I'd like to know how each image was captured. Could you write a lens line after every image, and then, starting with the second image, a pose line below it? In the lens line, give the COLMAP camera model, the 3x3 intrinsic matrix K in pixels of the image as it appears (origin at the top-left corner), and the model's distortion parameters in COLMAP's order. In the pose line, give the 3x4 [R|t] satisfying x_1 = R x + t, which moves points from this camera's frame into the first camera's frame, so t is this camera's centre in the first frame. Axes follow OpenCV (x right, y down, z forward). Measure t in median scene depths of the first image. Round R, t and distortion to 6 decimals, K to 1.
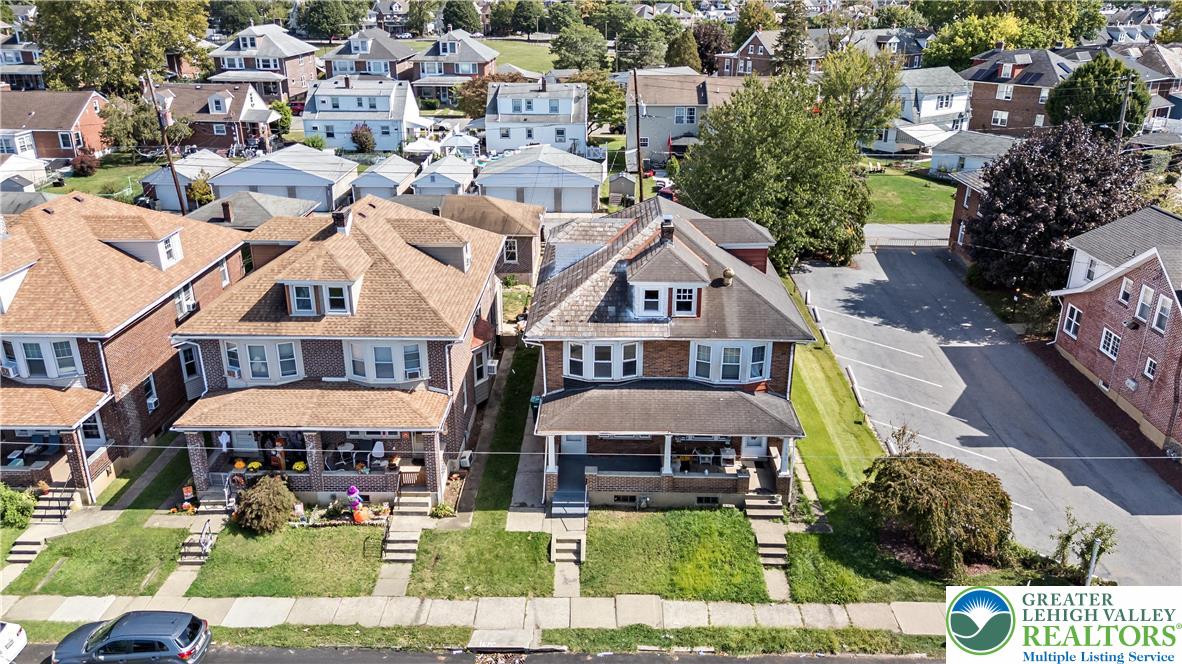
lens RADIAL K [[869.6, 0, 591.3], [0, 869.6, 318.3], [0, 0, 1]] dist [0.077125, -0.089968]
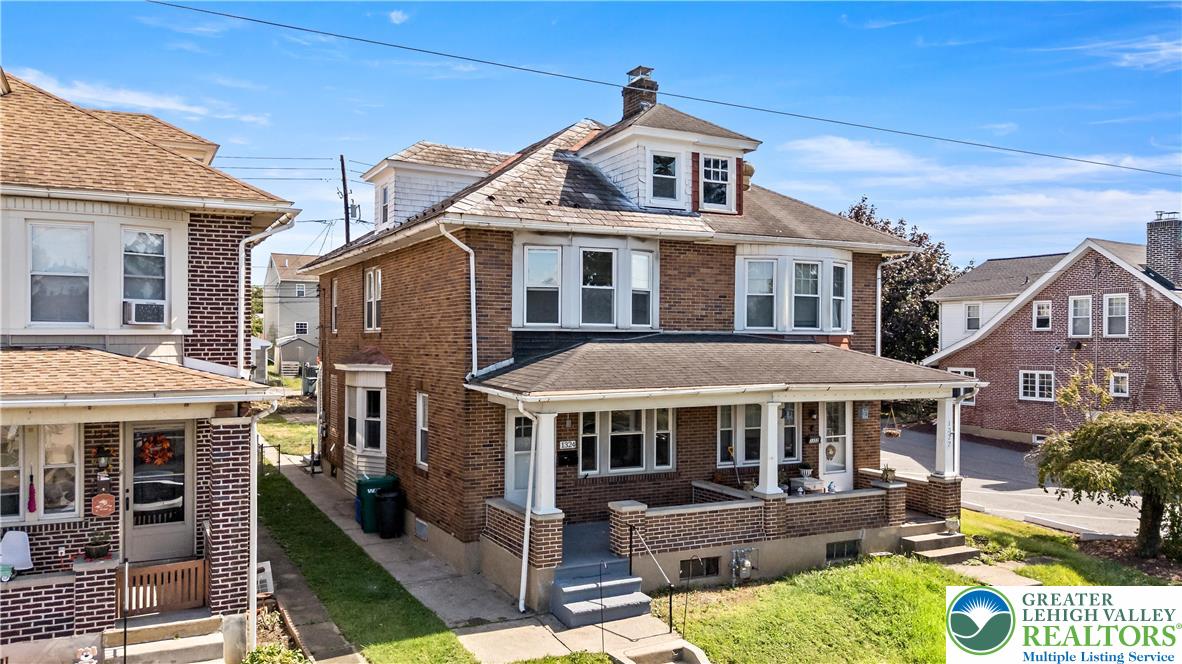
lens RADIAL K [[892.4, 0, 588.6], [0, 892.4, 342.2], [0, 0, 1]] dist [0.029181, -0.005924]
pose [[0.878968, 0.002601, 0.476874, -0.223080], [0.165910, 0.935847, -0.310908, 0.228215], [-0.447090, 0.352396, 0.822148, 0.606770]]
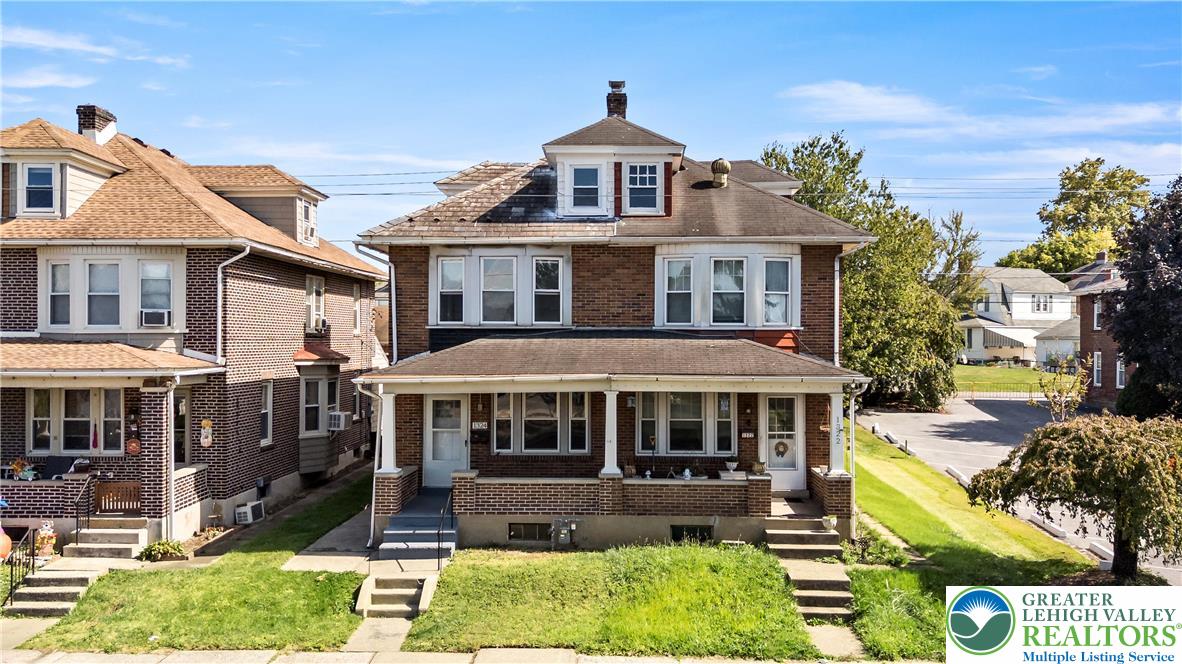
lens RADIAL K [[1065.5, 0, 611.9], [0, 1065.5, 334.2], [0, 0, 1]] dist [0.007010, 0.002339]
pose [[0.999994, 0.001482, 0.003092, 0.083257], [-0.000260, 0.931938, -0.362617, 0.320186], [-0.003419, 0.362614, 0.931933, 0.375411]]
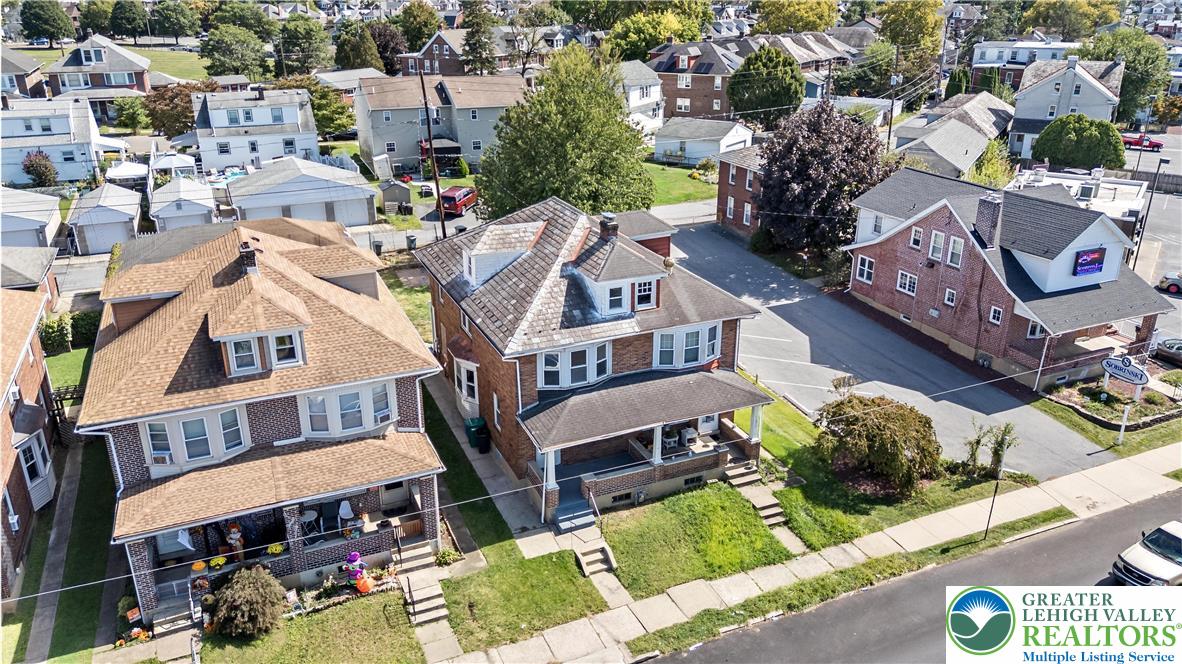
lens RADIAL K [[869.6, 0, 591.3], [0, 869.6, 318.3], [0, 0, 1]] dist [0.077125, -0.089968]
pose [[0.908584, -0.151632, 0.389208, -0.347174], [0.151247, 0.987983, 0.031832, -0.033343], [-0.389358, 0.029945, 0.920600, 0.084124]]
